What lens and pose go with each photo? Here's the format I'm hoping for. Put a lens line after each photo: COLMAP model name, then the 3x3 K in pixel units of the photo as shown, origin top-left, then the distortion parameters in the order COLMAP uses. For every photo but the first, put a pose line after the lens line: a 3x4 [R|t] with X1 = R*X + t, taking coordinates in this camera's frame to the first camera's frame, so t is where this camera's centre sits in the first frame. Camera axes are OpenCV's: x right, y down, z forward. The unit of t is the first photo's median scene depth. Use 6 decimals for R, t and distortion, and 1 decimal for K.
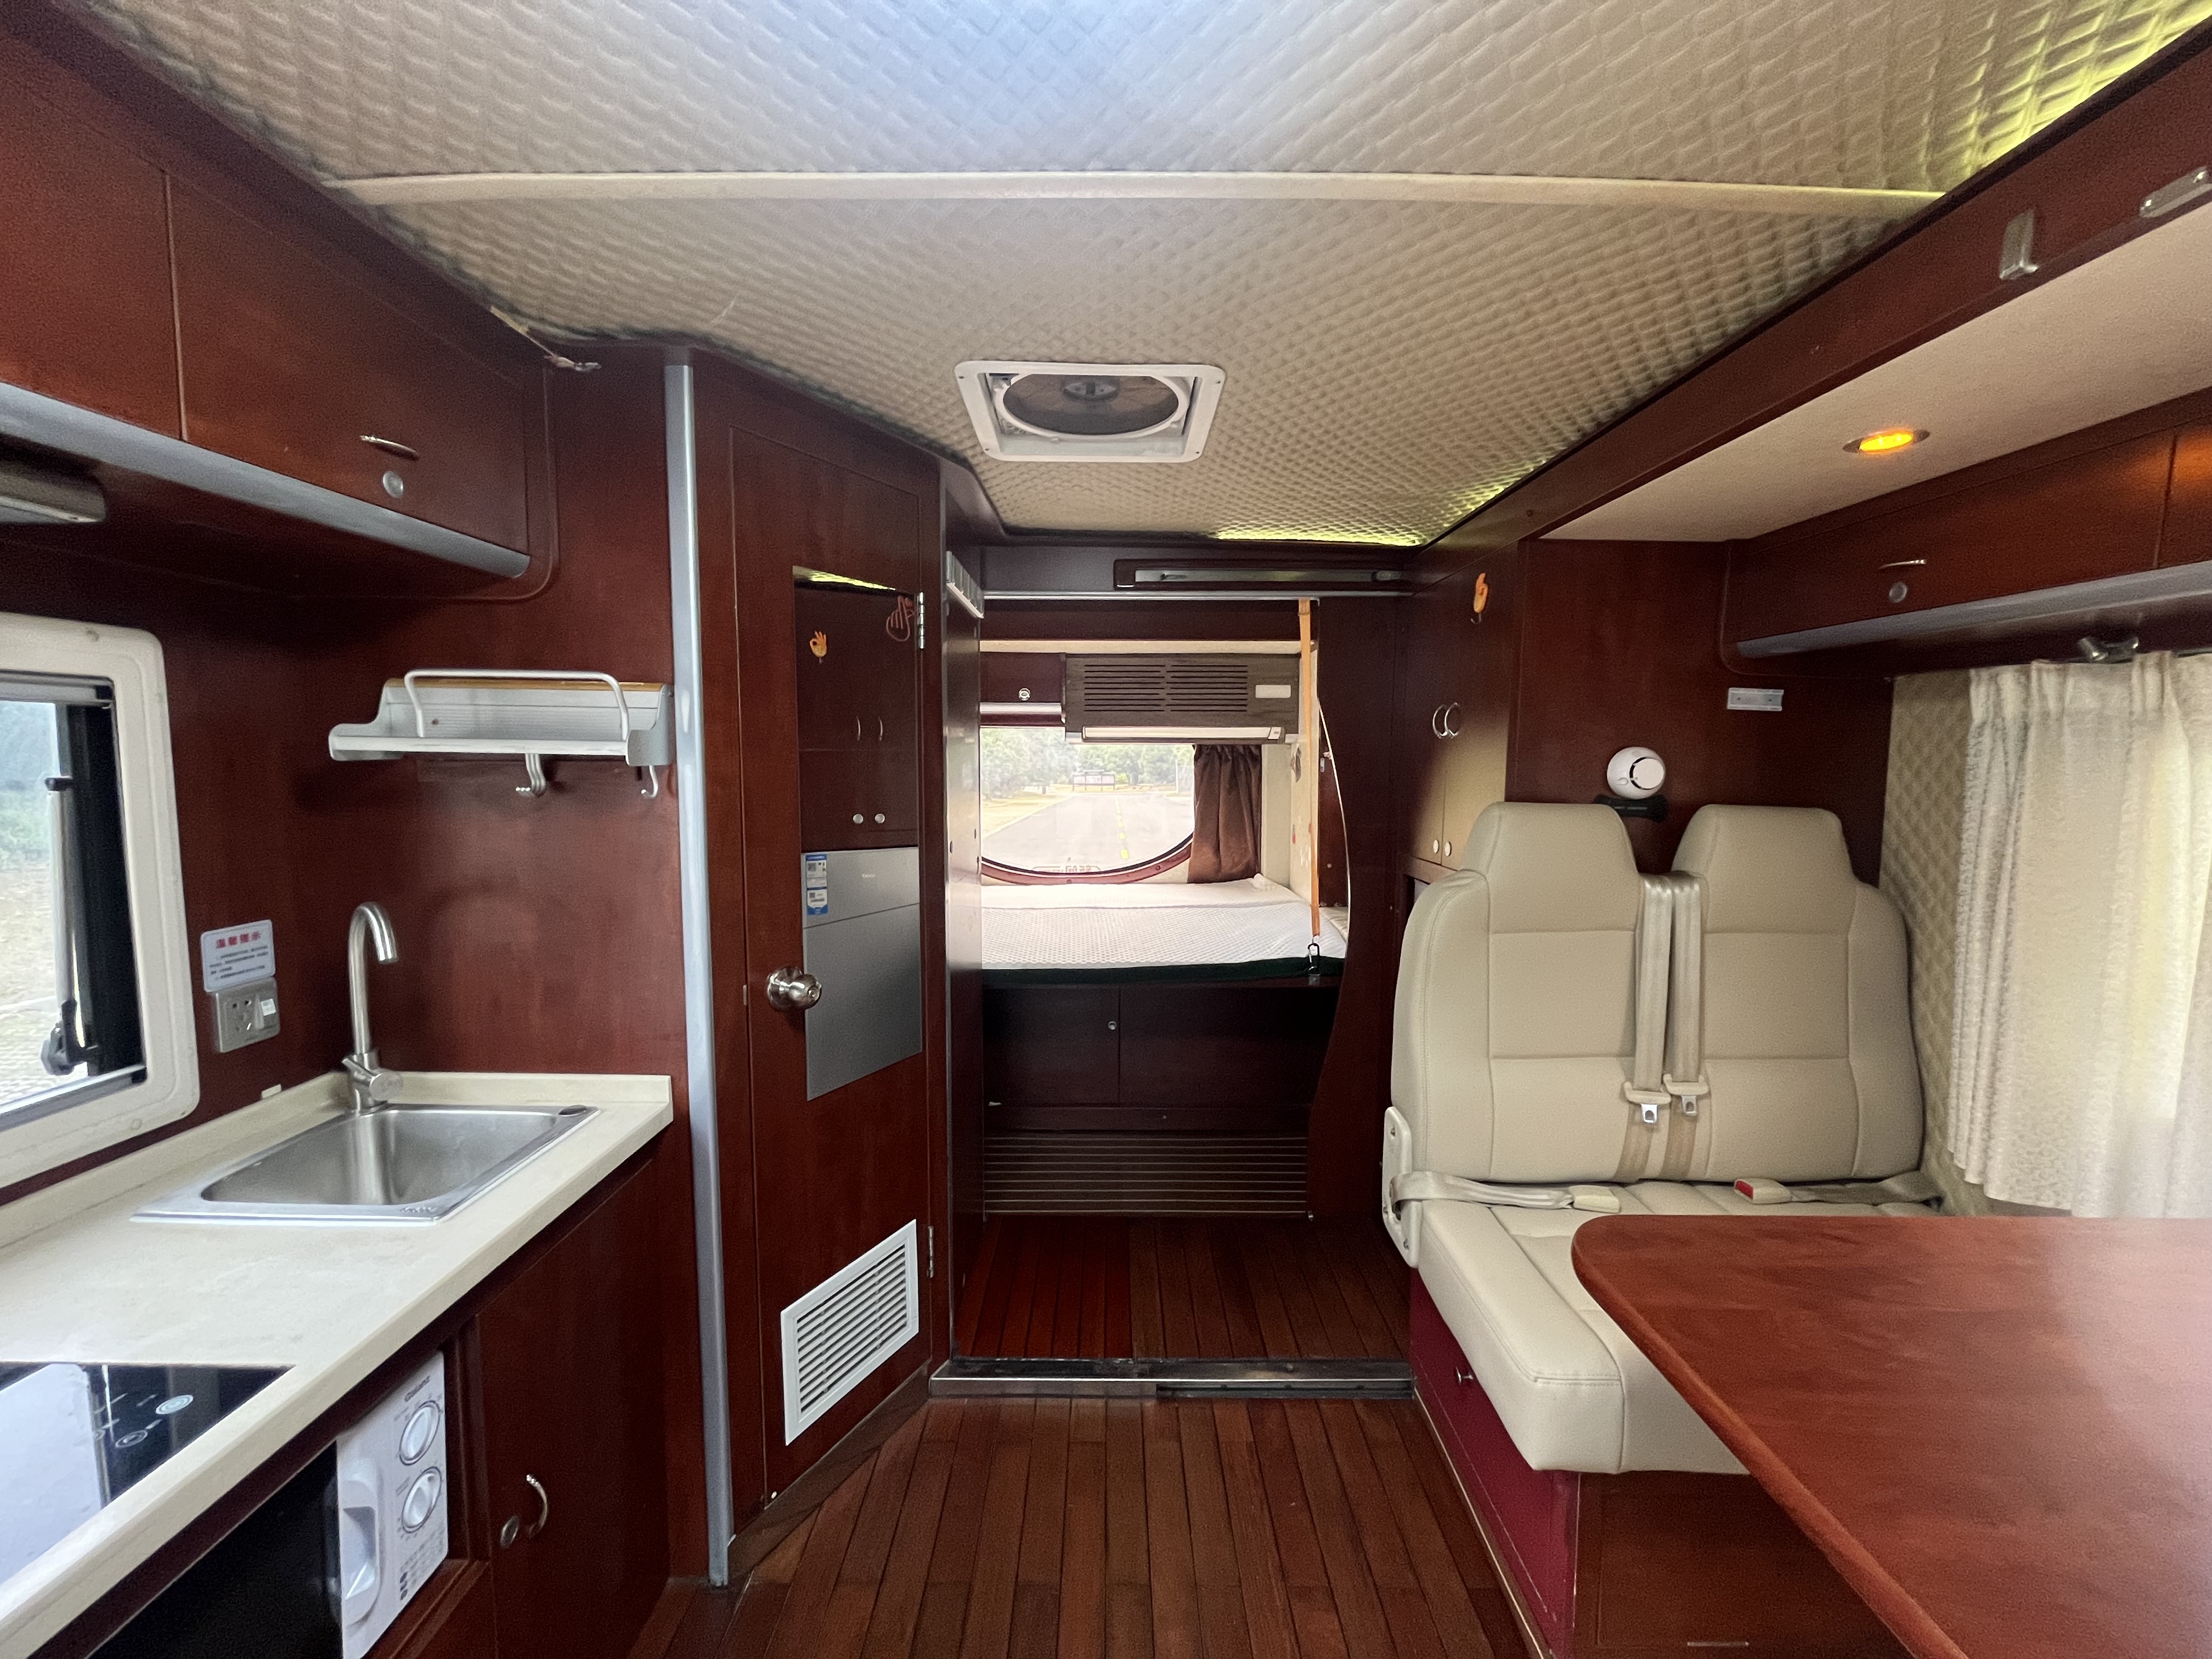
lens RADIAL K [[900.5, 0, 1106.0], [0, 900.5, 829.5], [0, 0, 1]] dist [0.000026, -0.000884]
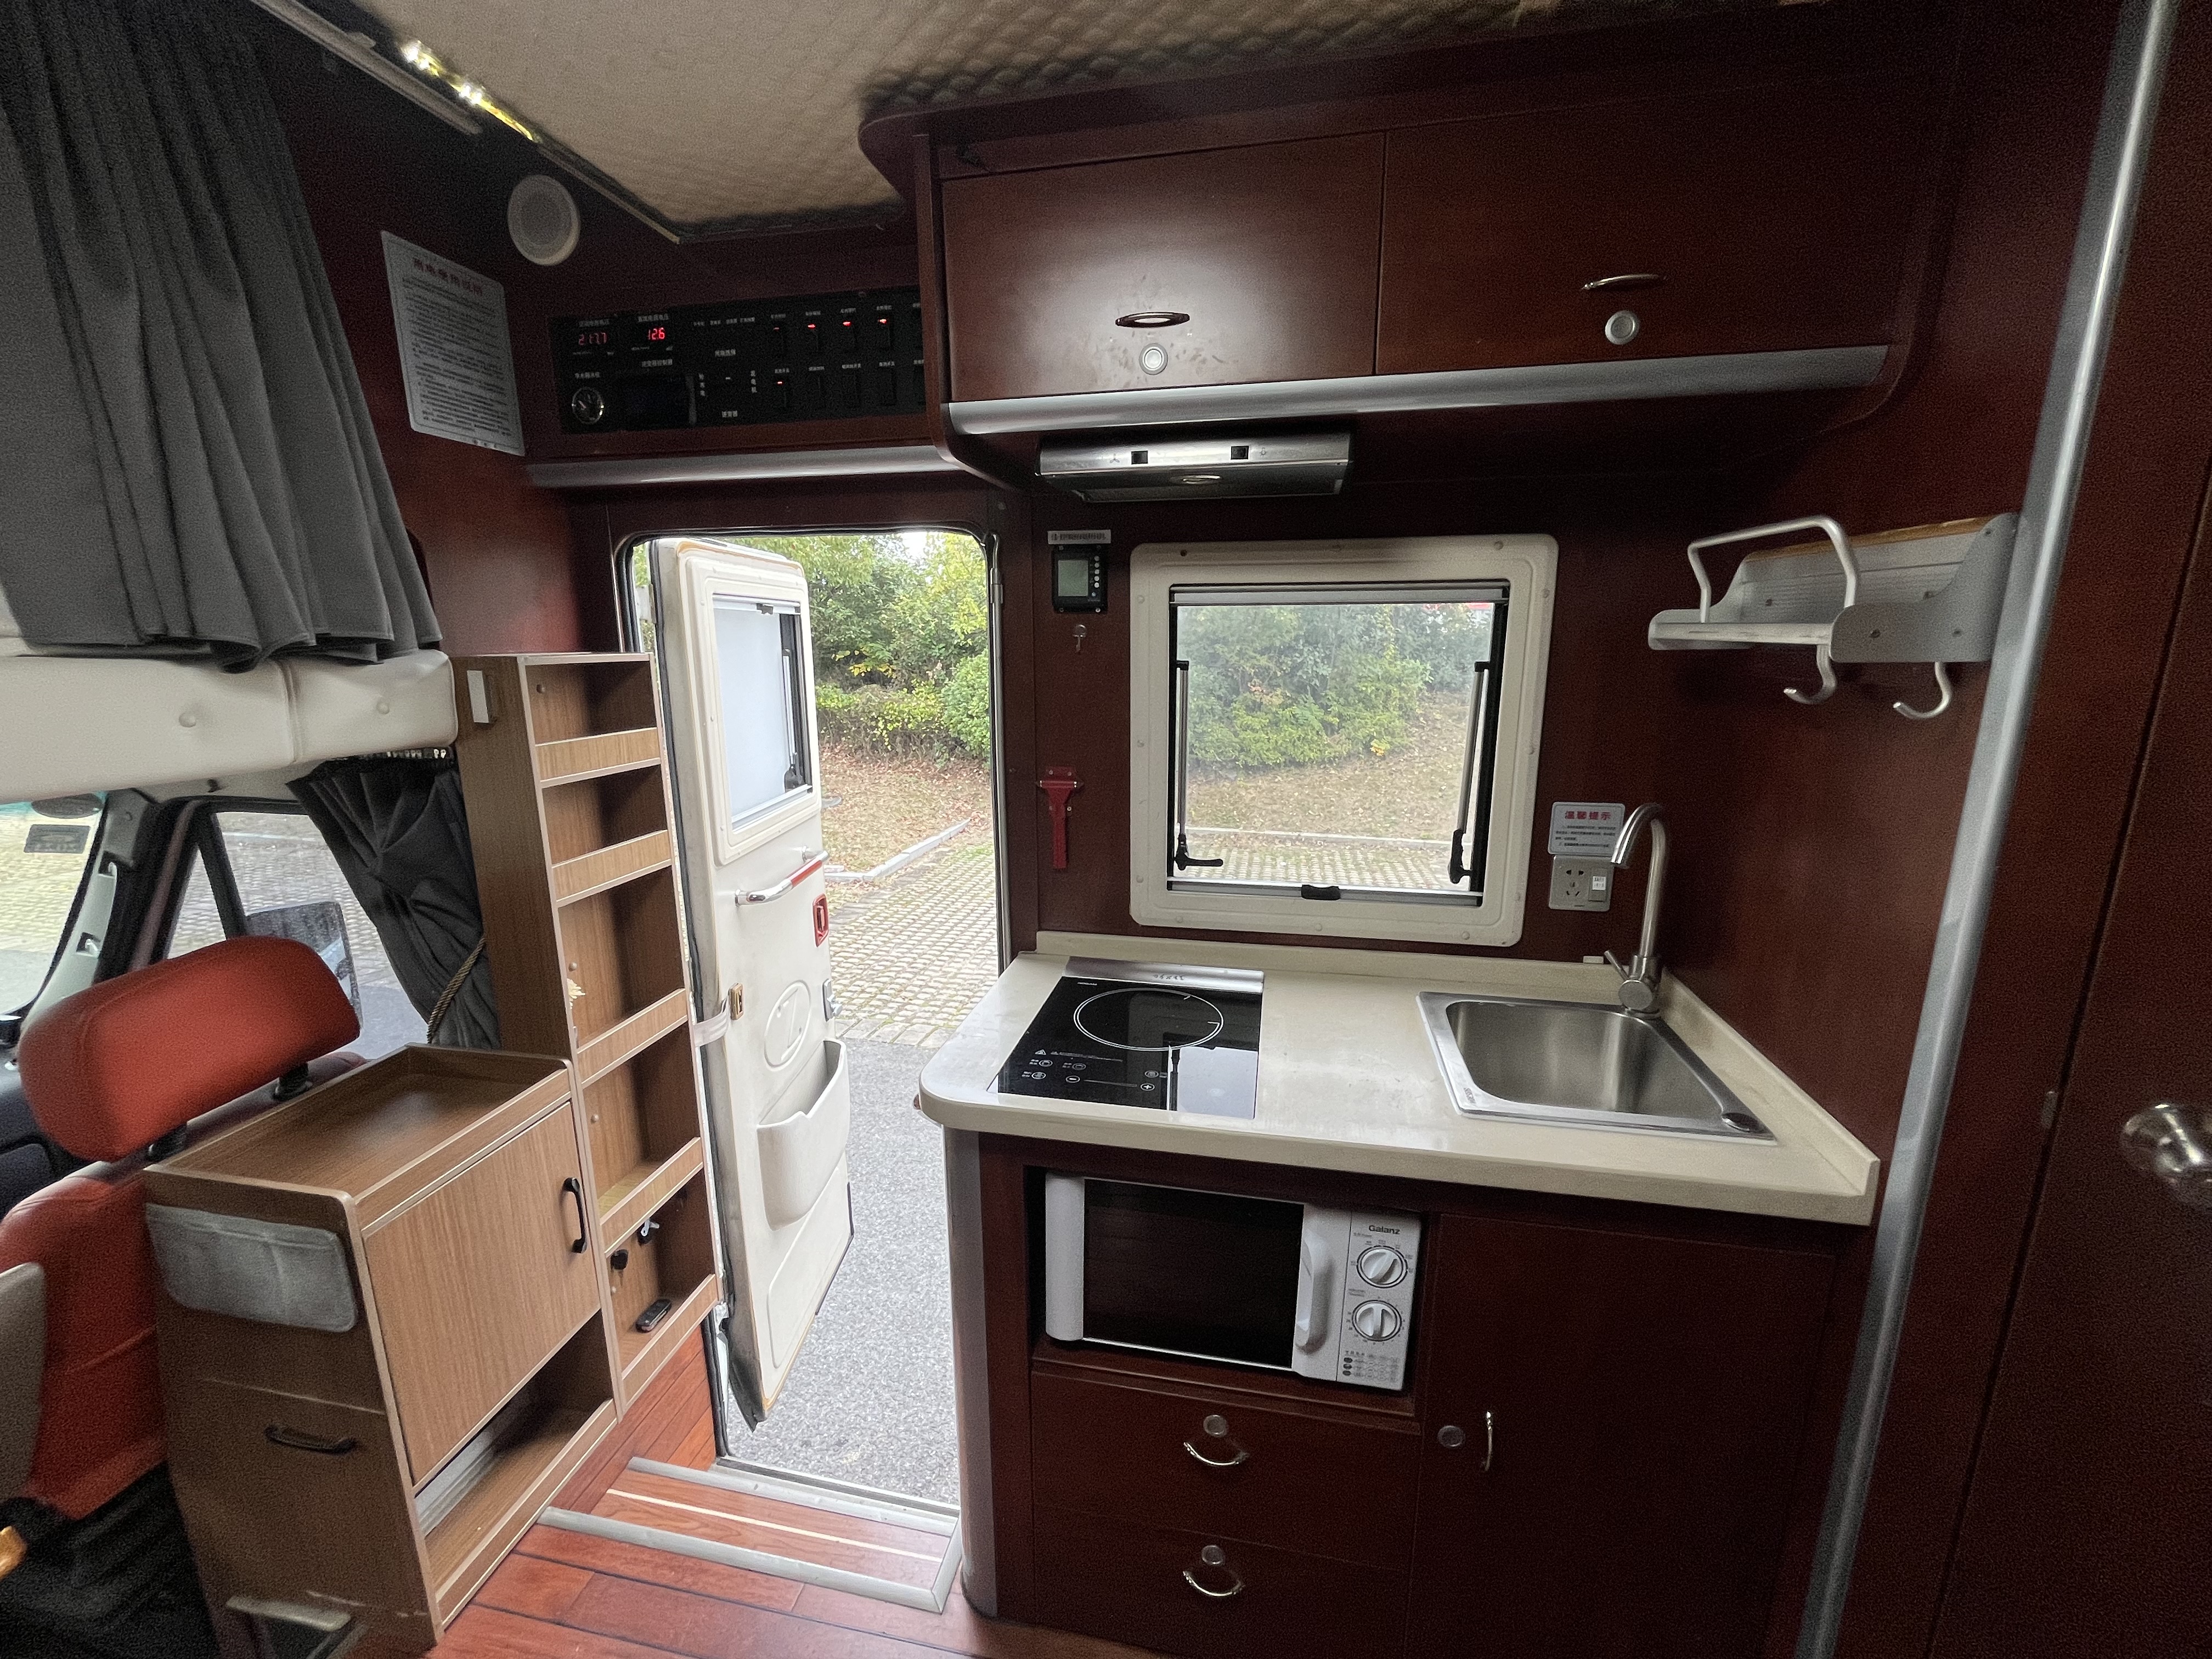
lens RADIAL K [[900.5, 0, 1106.0], [0, 900.5, 829.5], [0, 0, 1]] dist [0.000026, -0.000884]
pose [[-0.178570, 0.198623, -0.963671, 0.140513], [-0.078524, 0.973412, 0.215181, -0.035607], [0.980789, 0.114096, -0.158225, 0.421621]]
